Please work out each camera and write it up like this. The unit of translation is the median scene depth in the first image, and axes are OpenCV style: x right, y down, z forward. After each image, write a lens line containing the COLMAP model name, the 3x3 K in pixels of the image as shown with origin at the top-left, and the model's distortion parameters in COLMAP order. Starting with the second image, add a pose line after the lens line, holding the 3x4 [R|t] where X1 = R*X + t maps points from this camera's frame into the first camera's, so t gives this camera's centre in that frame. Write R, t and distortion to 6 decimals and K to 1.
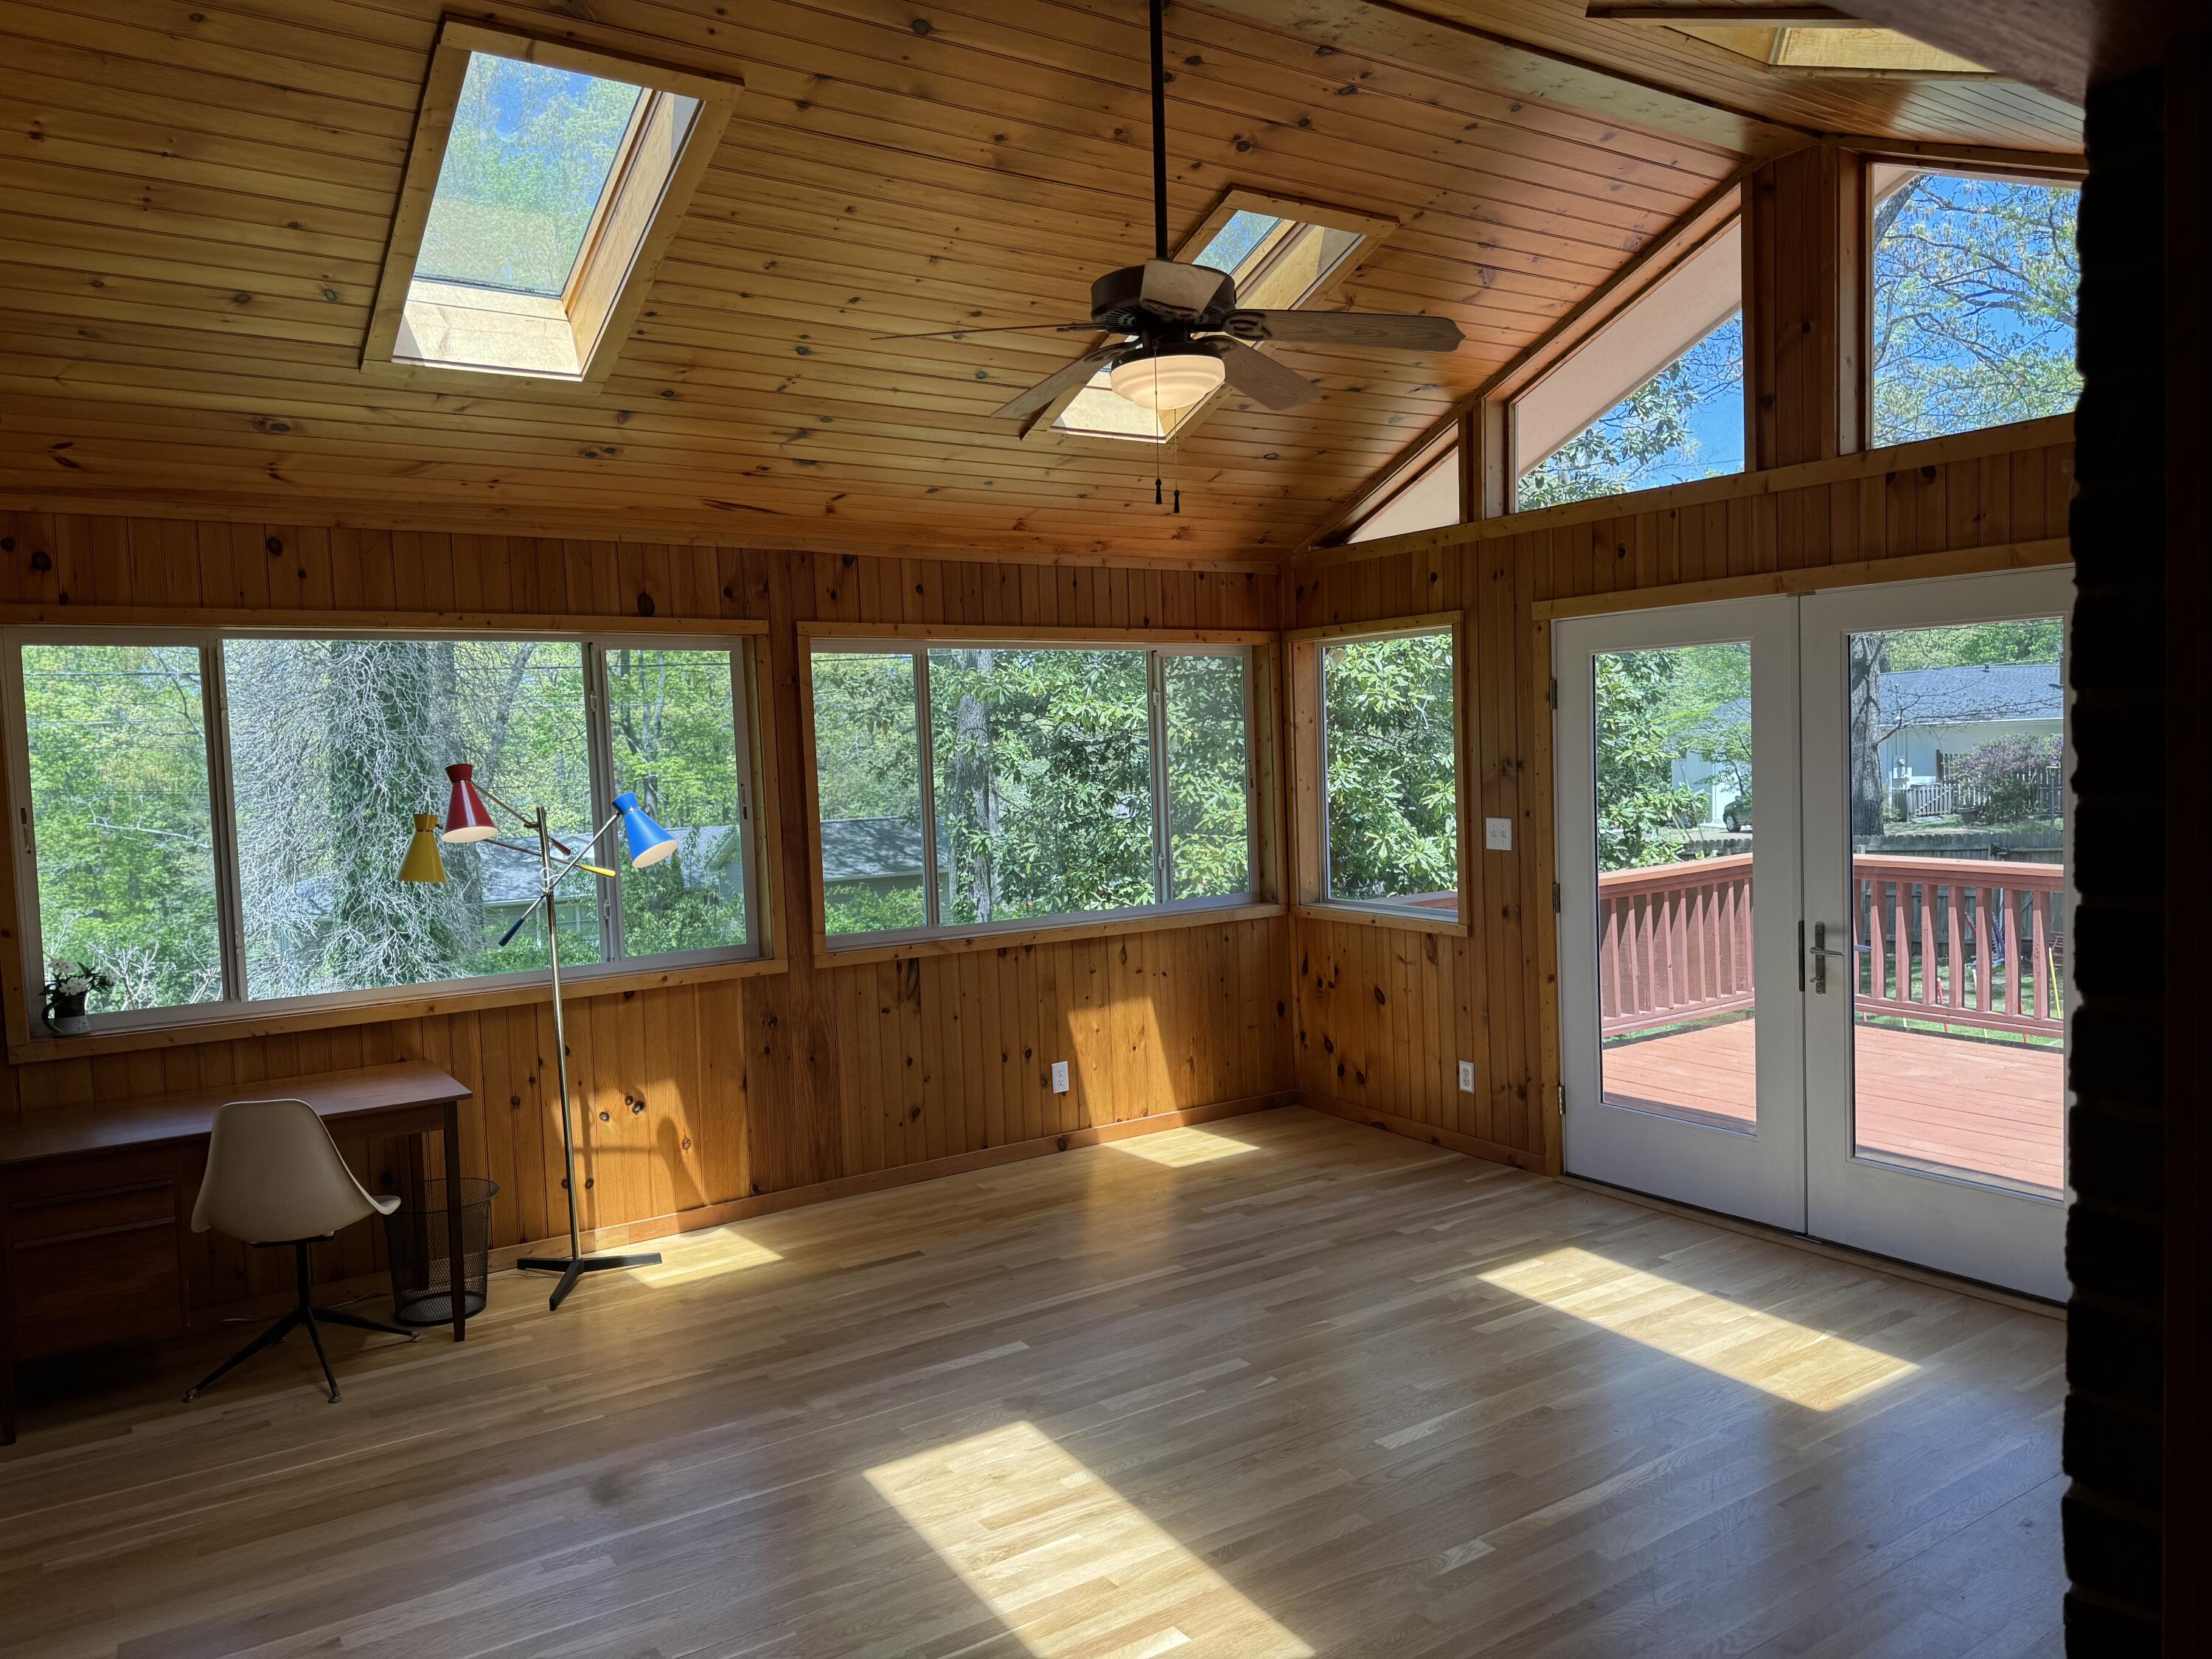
lens RADIAL K [[1536.6, 0, 1100.0], [0, 1536.6, 834.7], [0, 0, 1]] dist [0.165014, -0.328476]
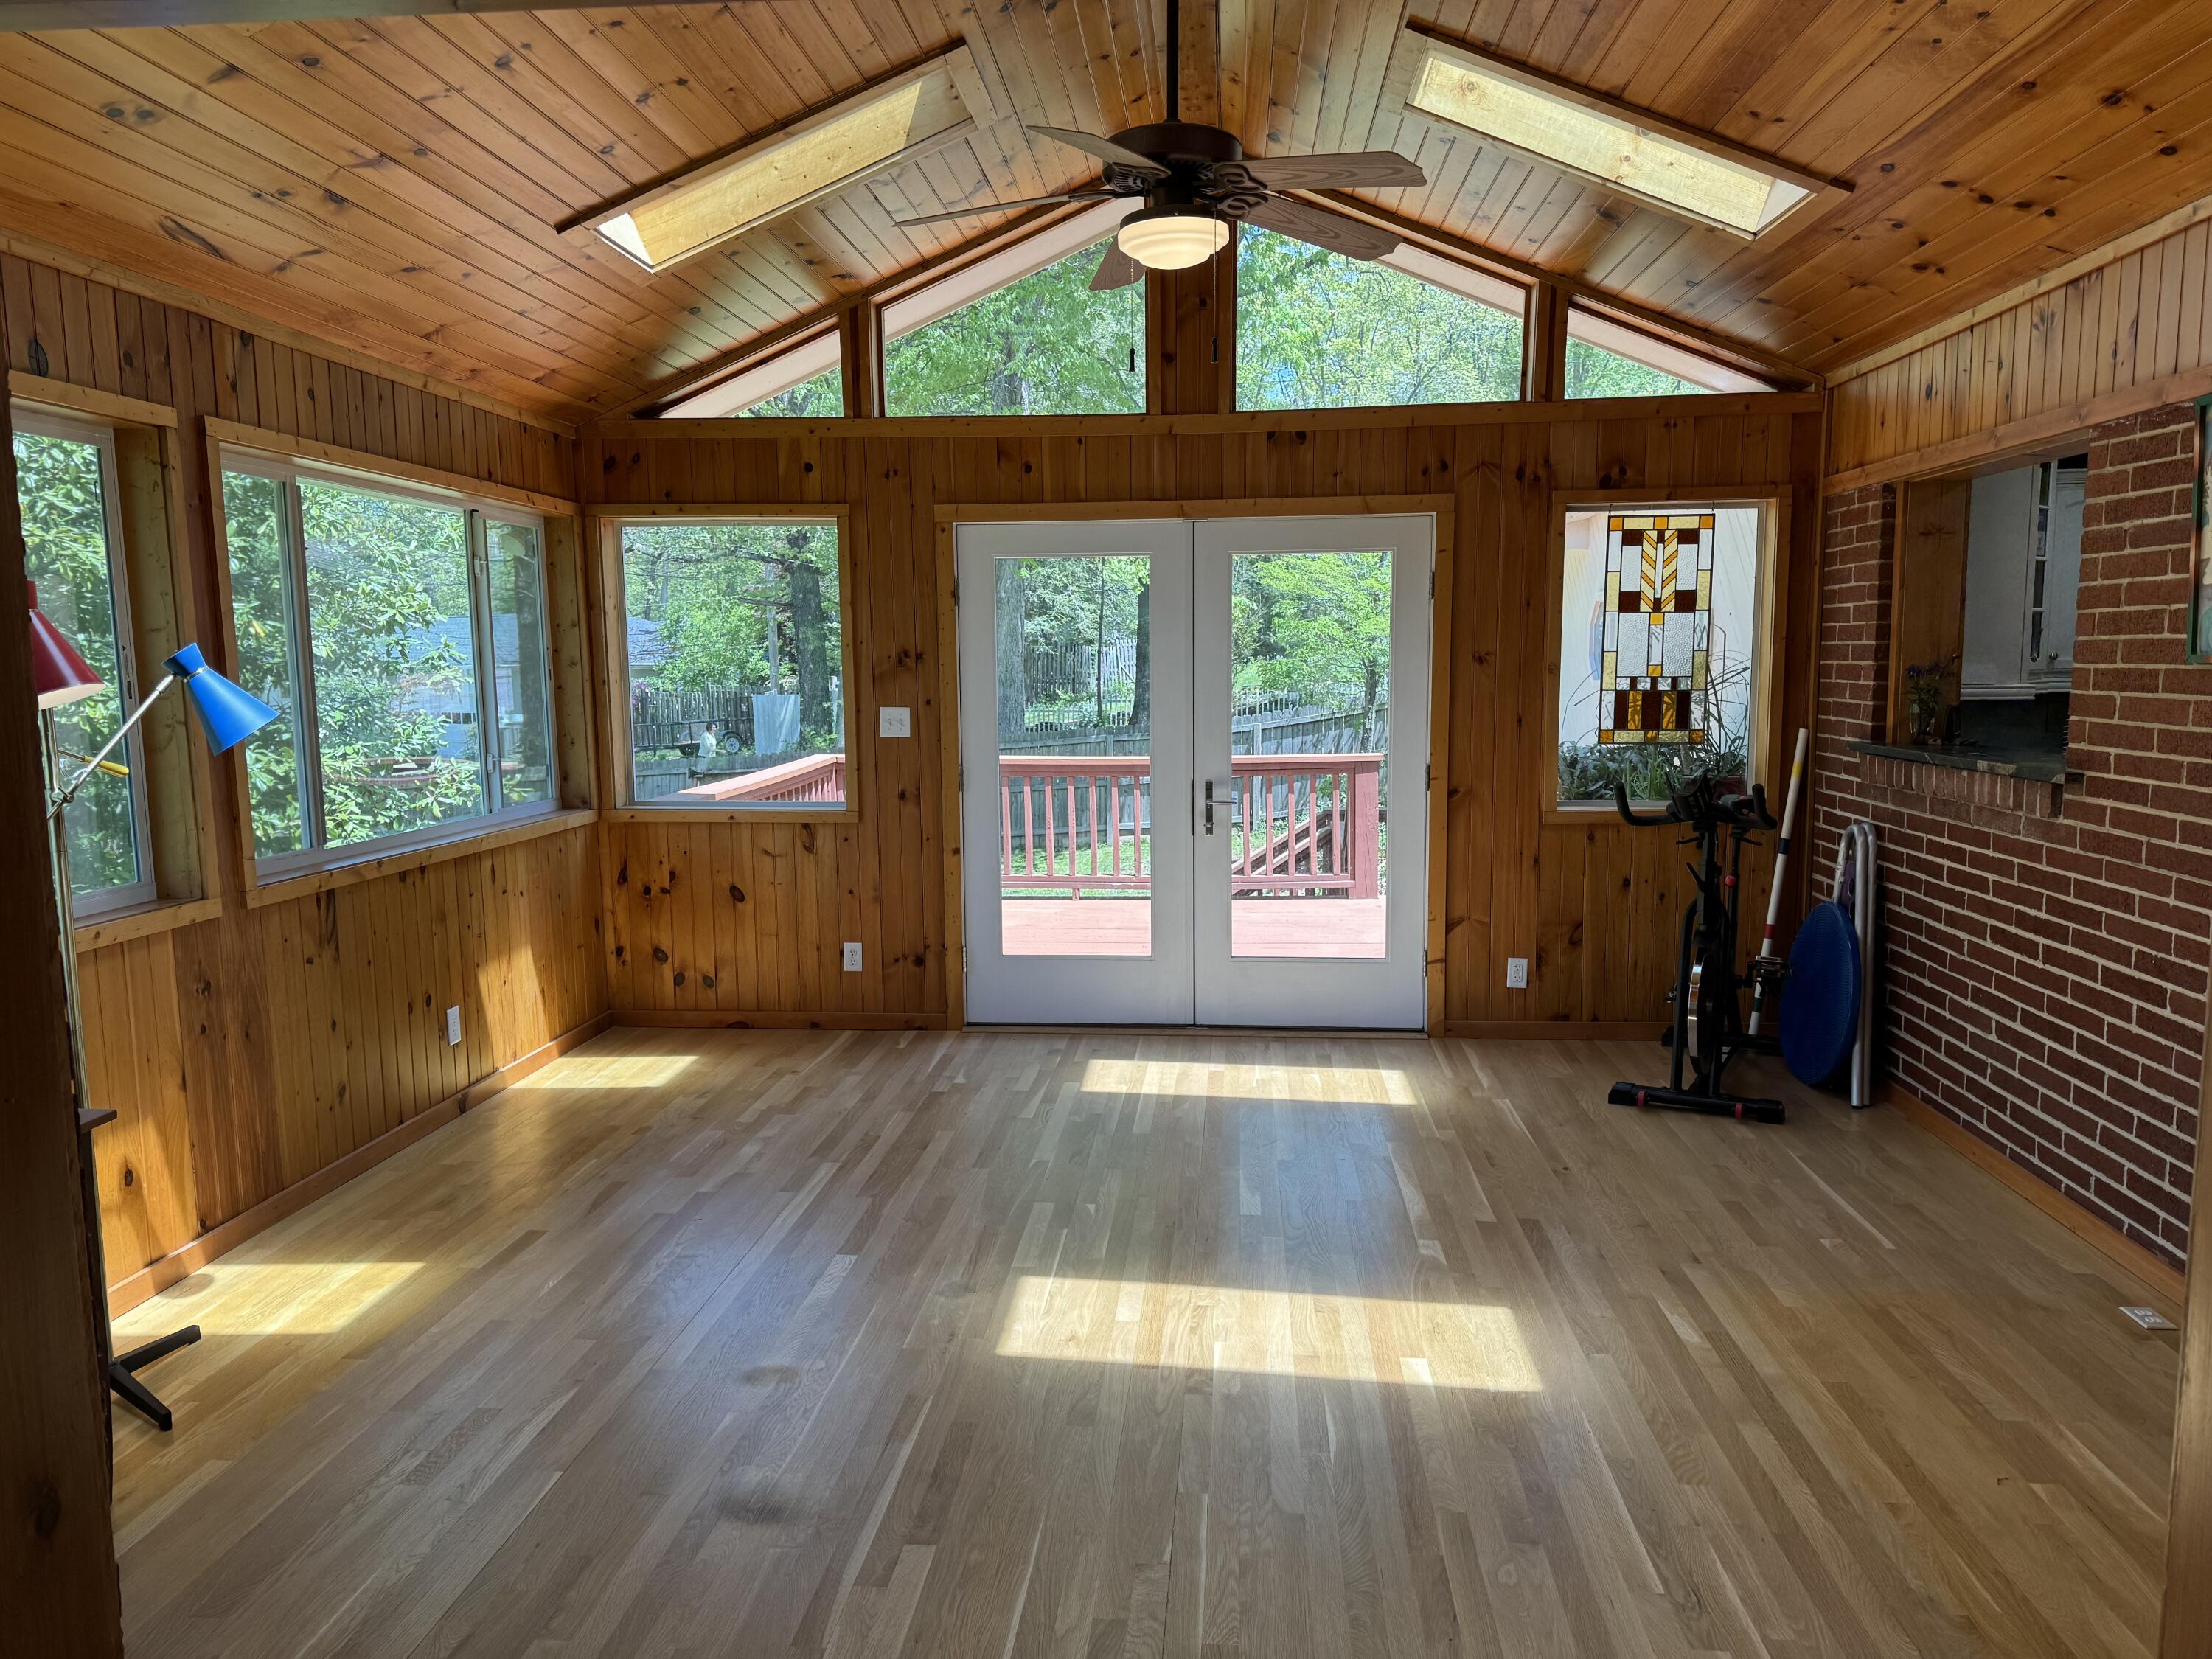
lens RADIAL K [[1536.6, 0, 1100.0], [0, 1536.6, 834.7], [0, 0, 1]] dist [0.165014, -0.328476]
pose [[0.621760, -0.060437, 0.780873, -0.489931], [0.034380, 0.998163, 0.049879, 0.029022], [-0.782453, -0.004166, 0.622696, 0.234833]]
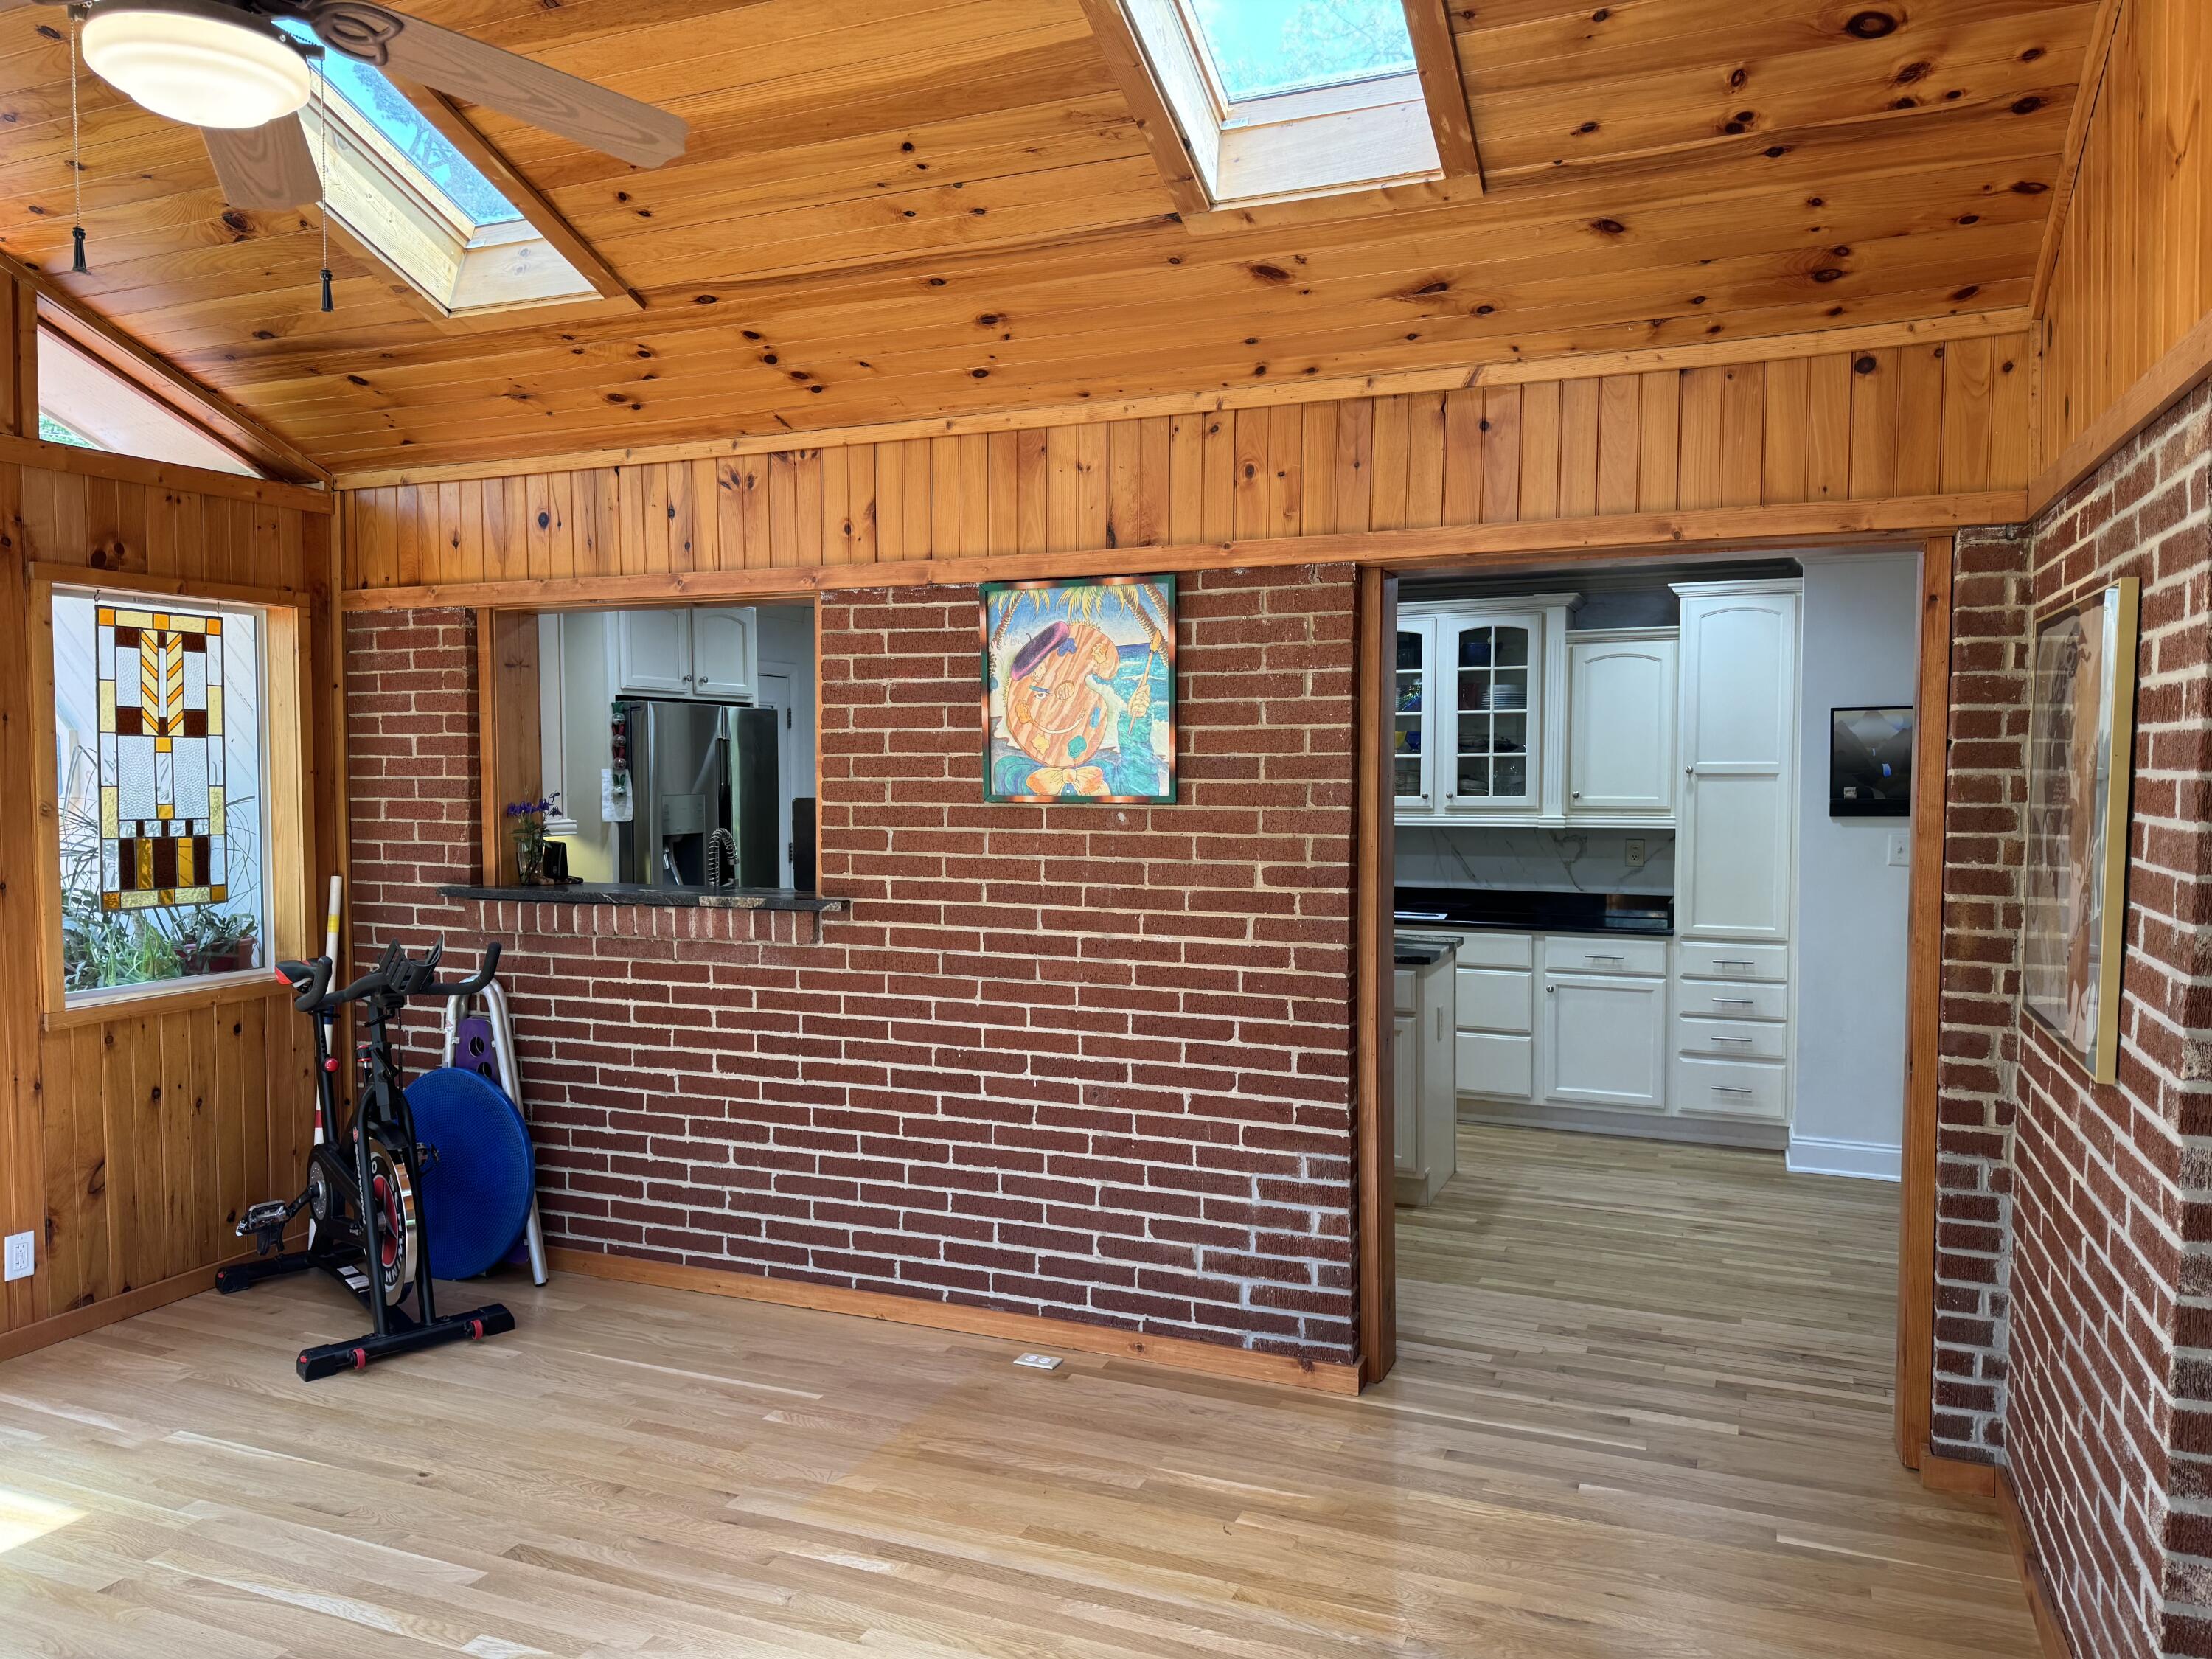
lens RADIAL K [[1561.8, 0, 1133.1], [0, 1561.8, 841.8], [0, 0, 1]] dist [0.001337, 0.000004]
pose [[-0.557708, -0.003728, 0.830029, -0.379857], [0.069512, 0.996267, 0.051180, -0.006372], [-0.827122, 0.086241, -0.555367, 0.628208]]
